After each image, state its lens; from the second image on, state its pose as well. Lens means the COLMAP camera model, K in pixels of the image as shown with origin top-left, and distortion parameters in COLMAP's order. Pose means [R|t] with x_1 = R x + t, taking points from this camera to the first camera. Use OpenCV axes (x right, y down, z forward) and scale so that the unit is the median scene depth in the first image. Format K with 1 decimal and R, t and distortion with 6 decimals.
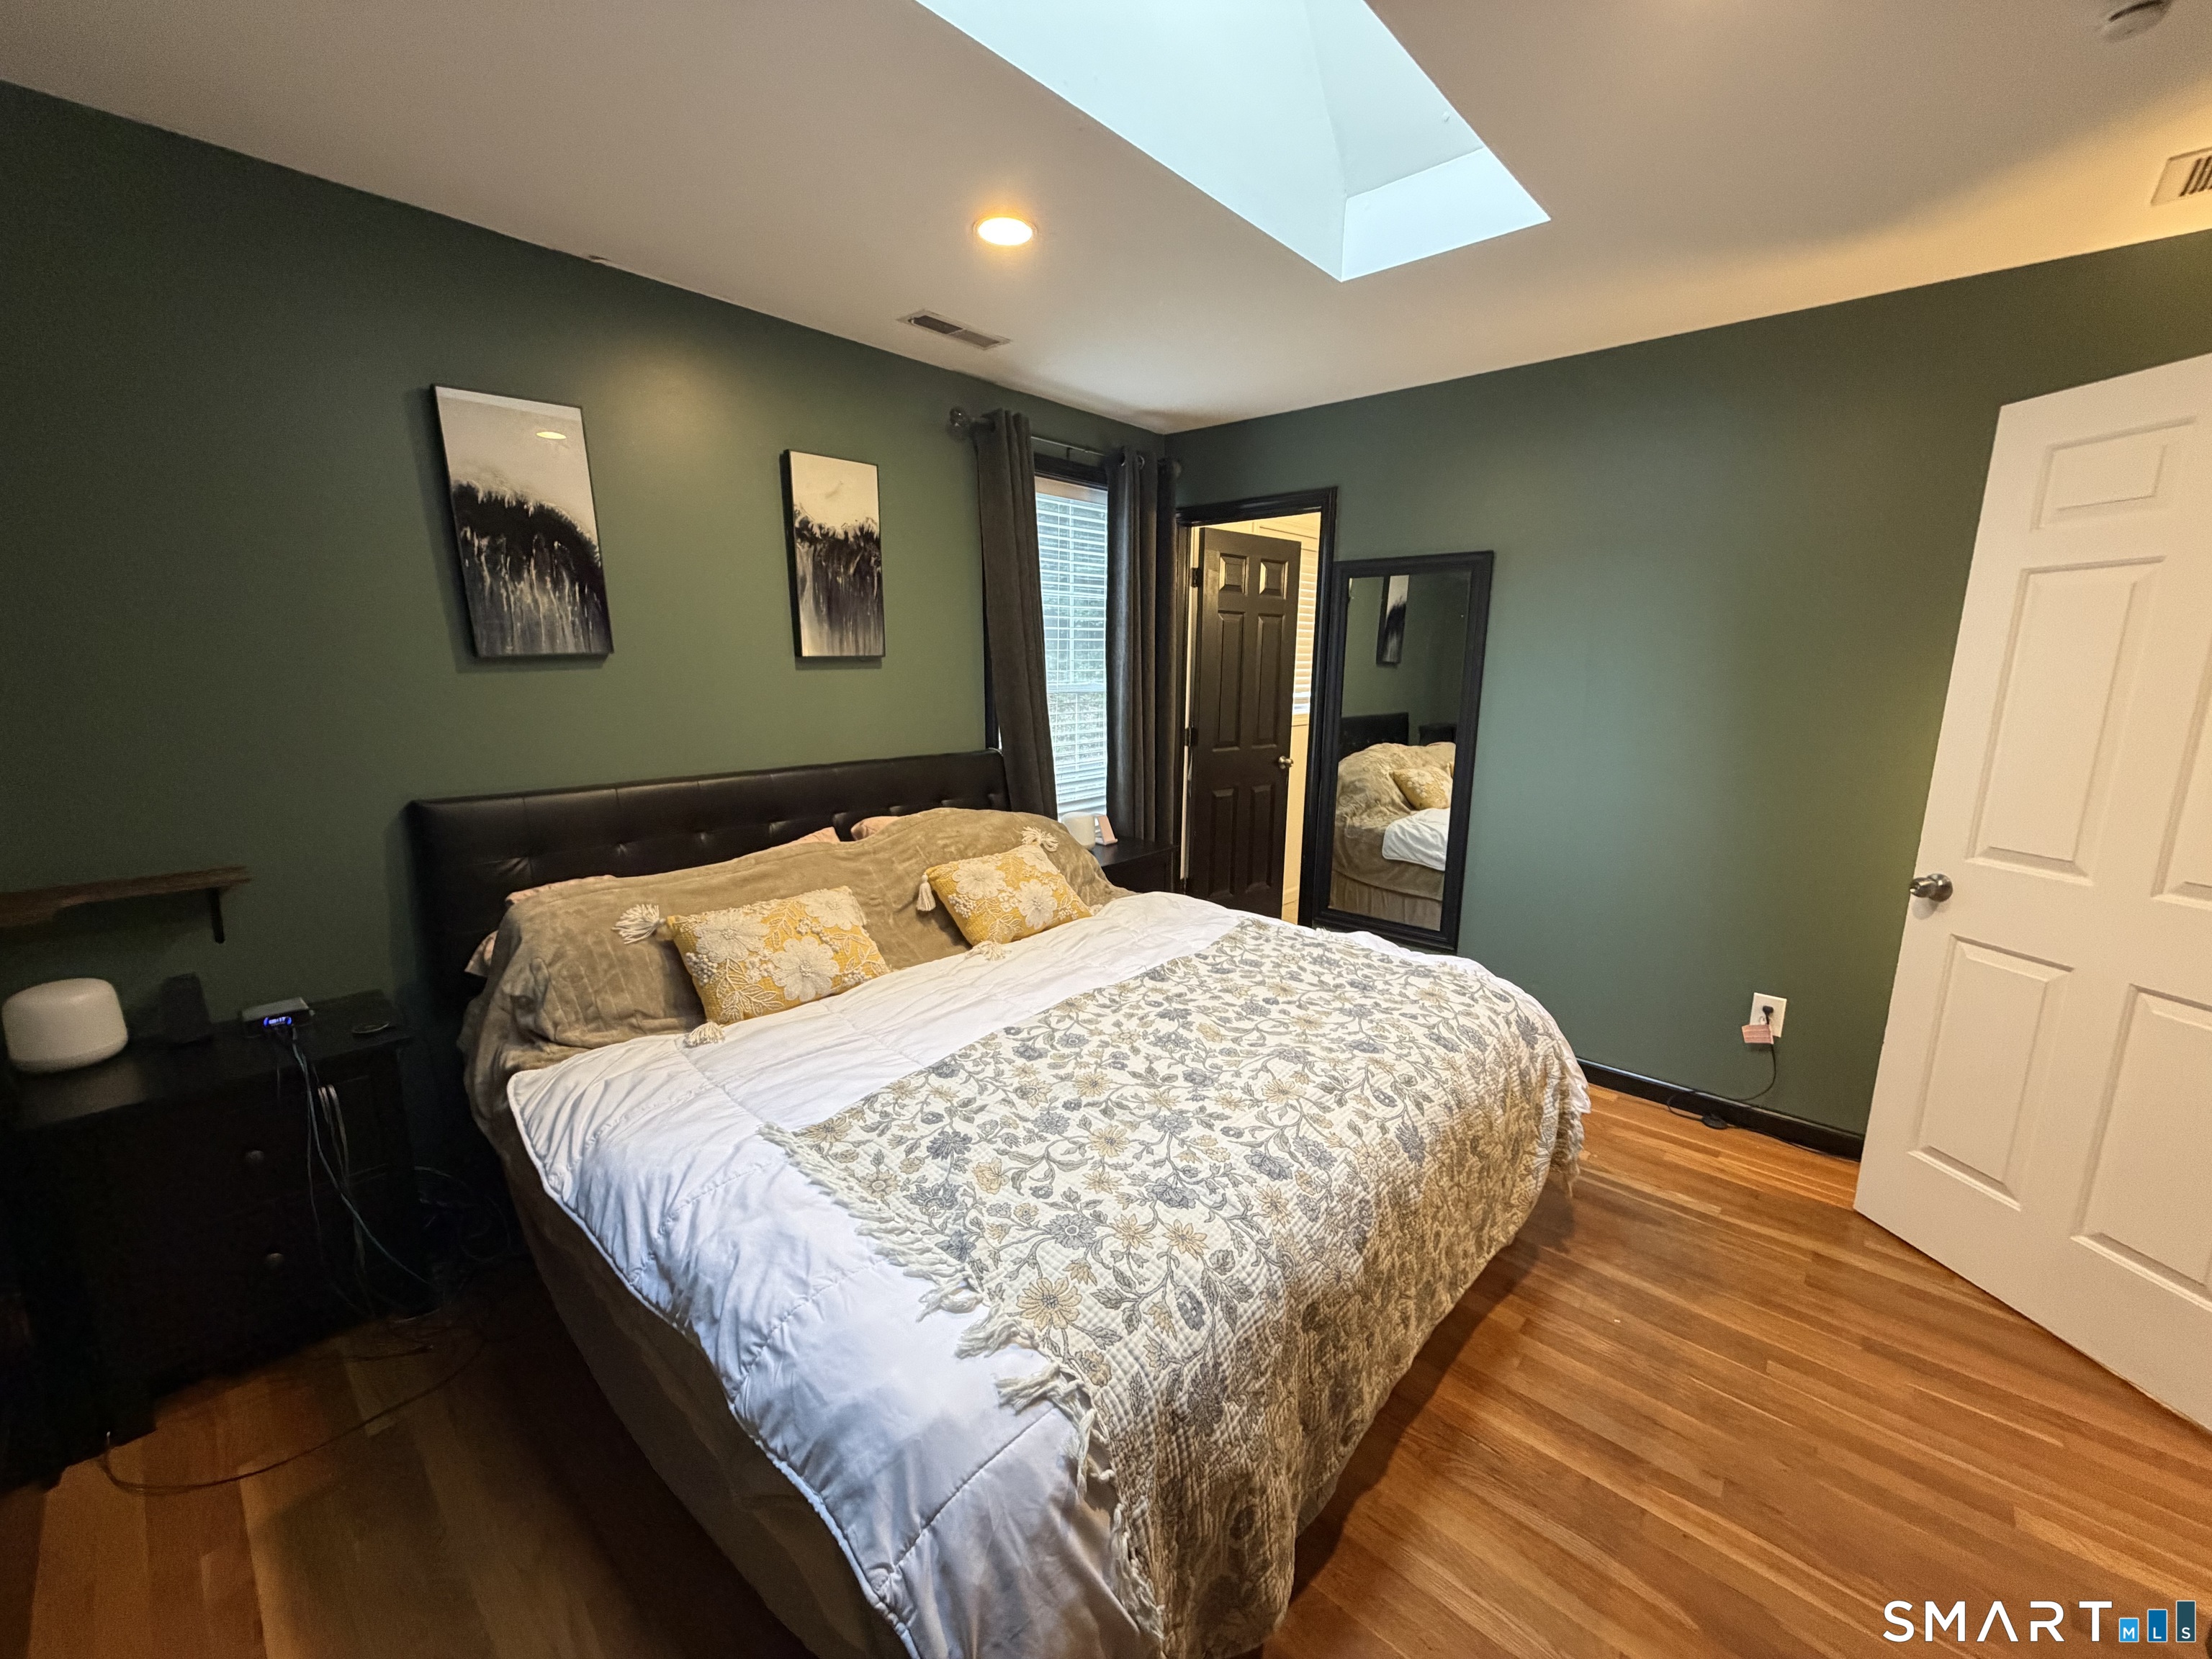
lens RADIAL K [[886.9, 0, 1105.5], [0, 886.9, 832.4], [0, 0, 1]] dist [0.004685, 0.001026]
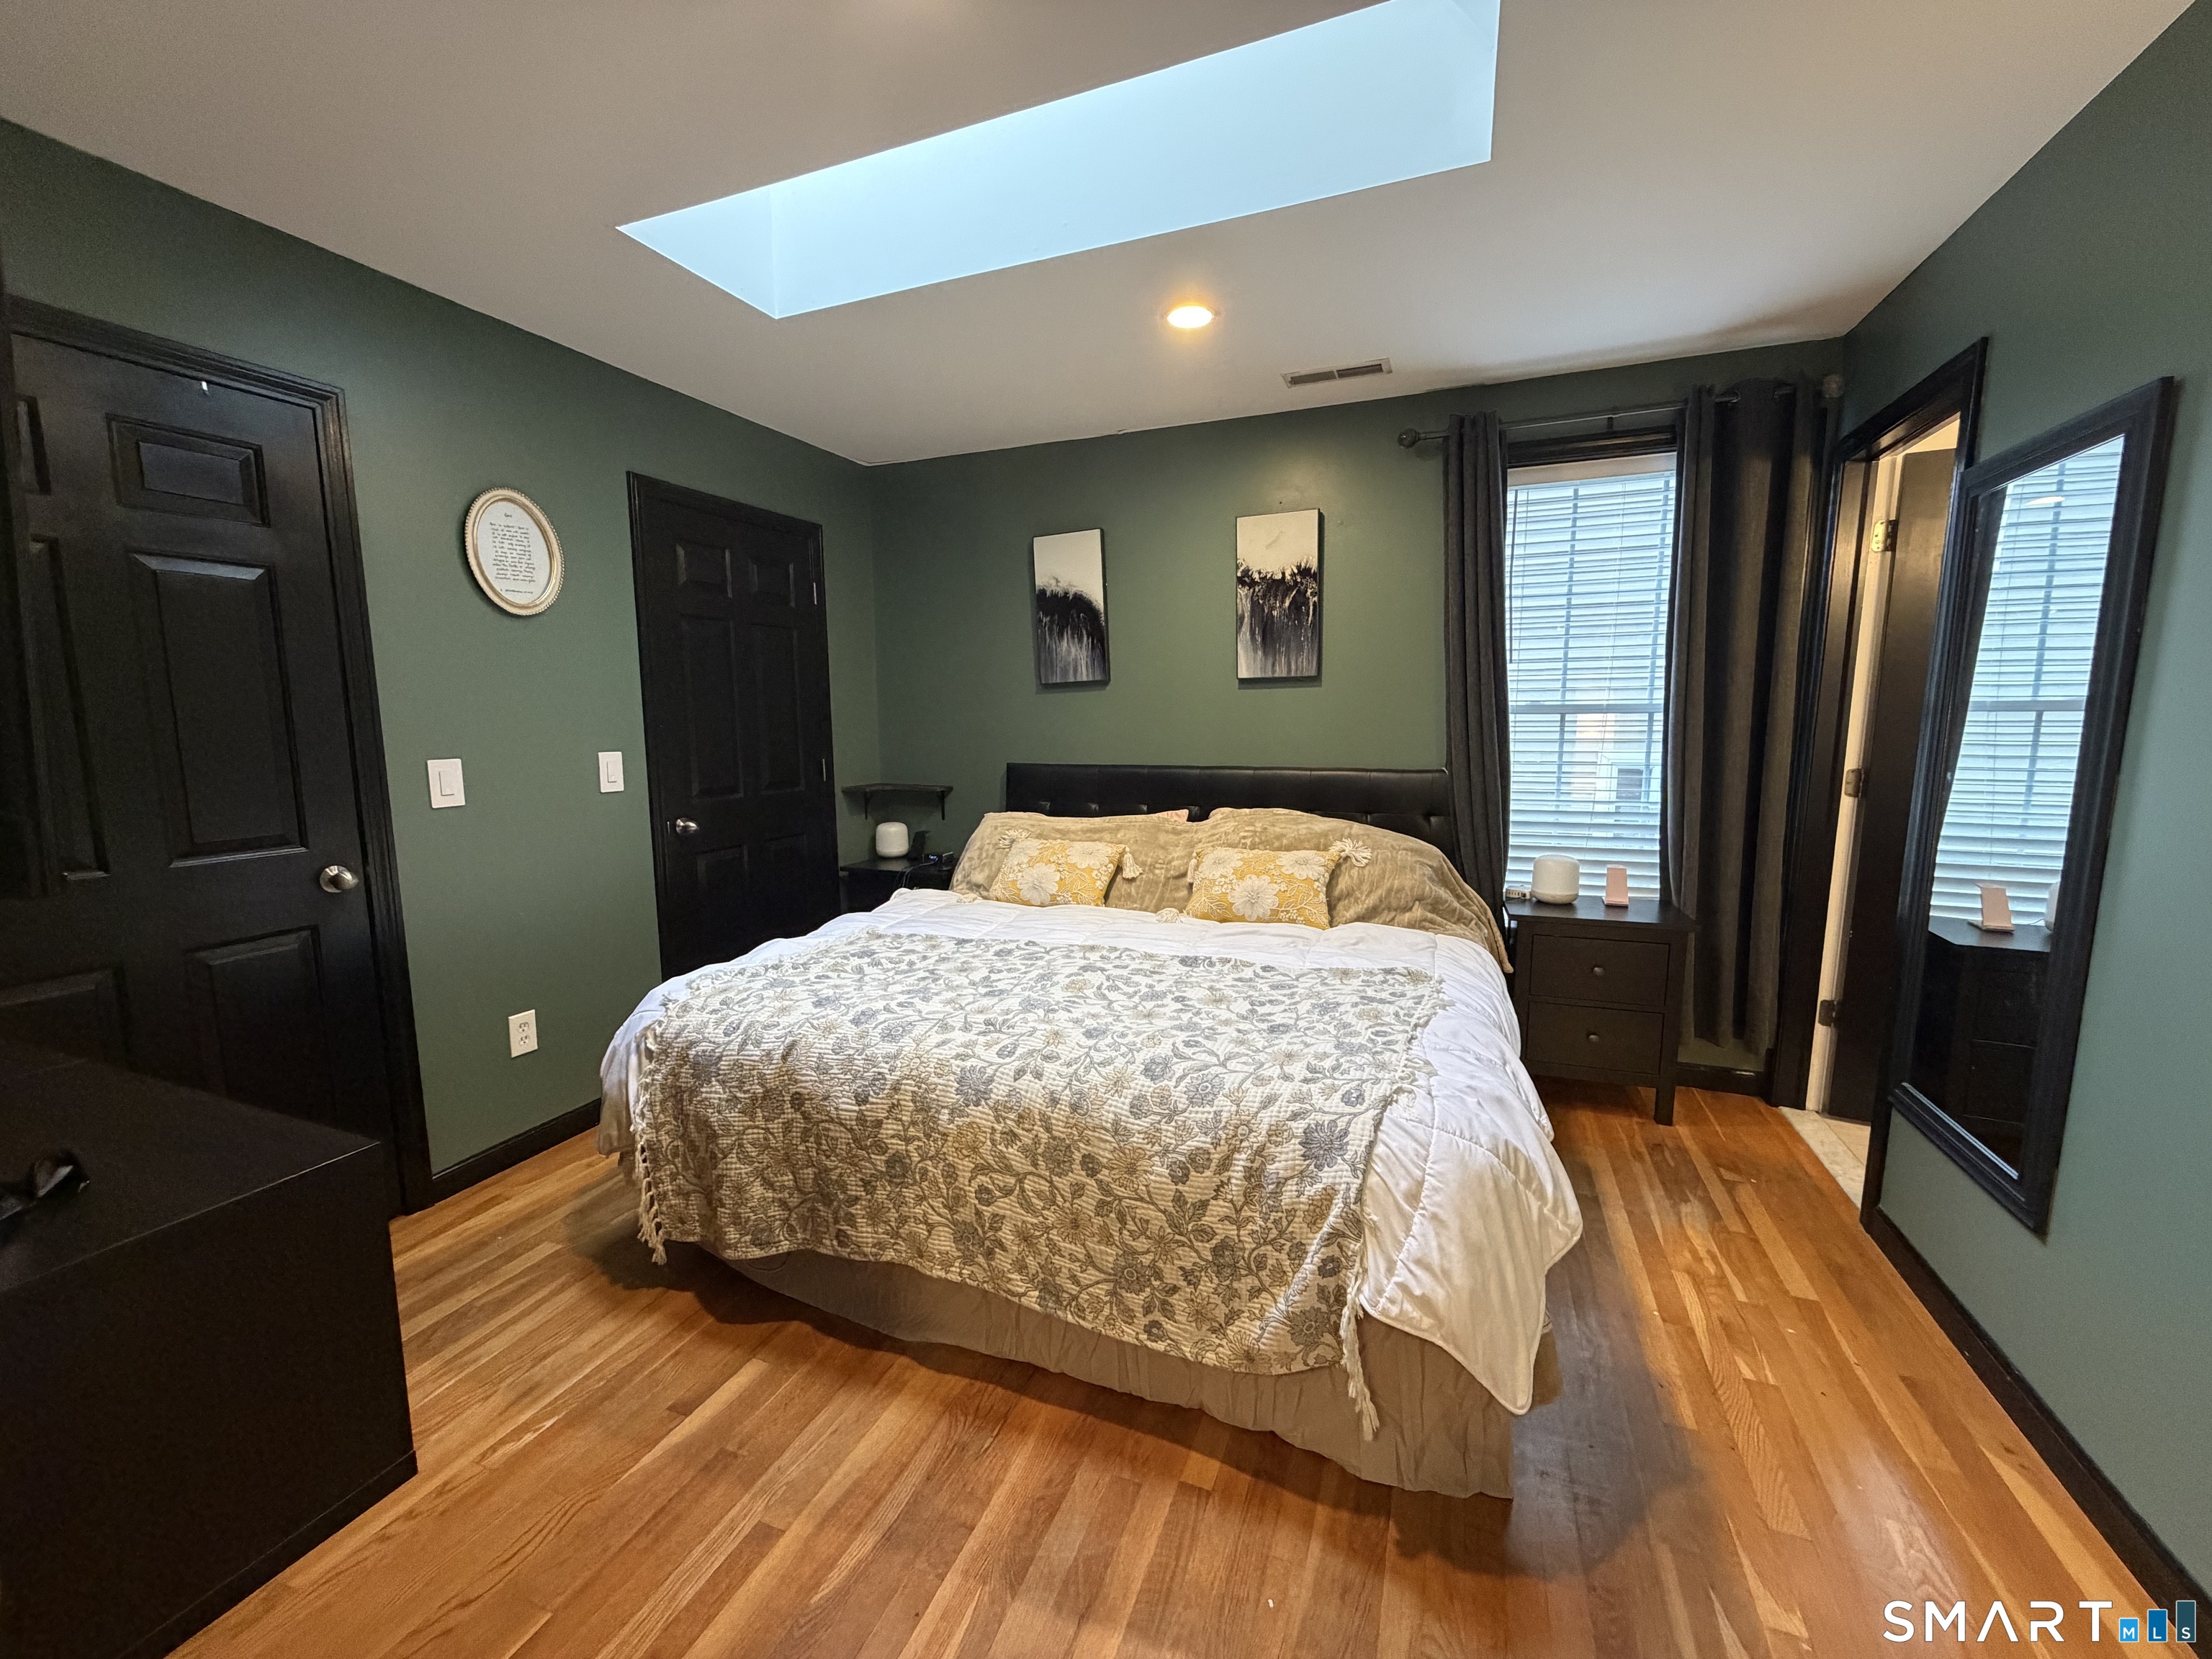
lens RADIAL K [[886.9, 0, 1097.2], [0, 886.9, 832.4], [0, 0, 1]] dist [0.004685, 0.001026]
pose [[0.338243, 0.113329, -0.934210, 1.045630], [-0.171532, 0.983516, 0.057205, -0.029918], [0.925294, 0.140898, 0.352107, 0.546418]]
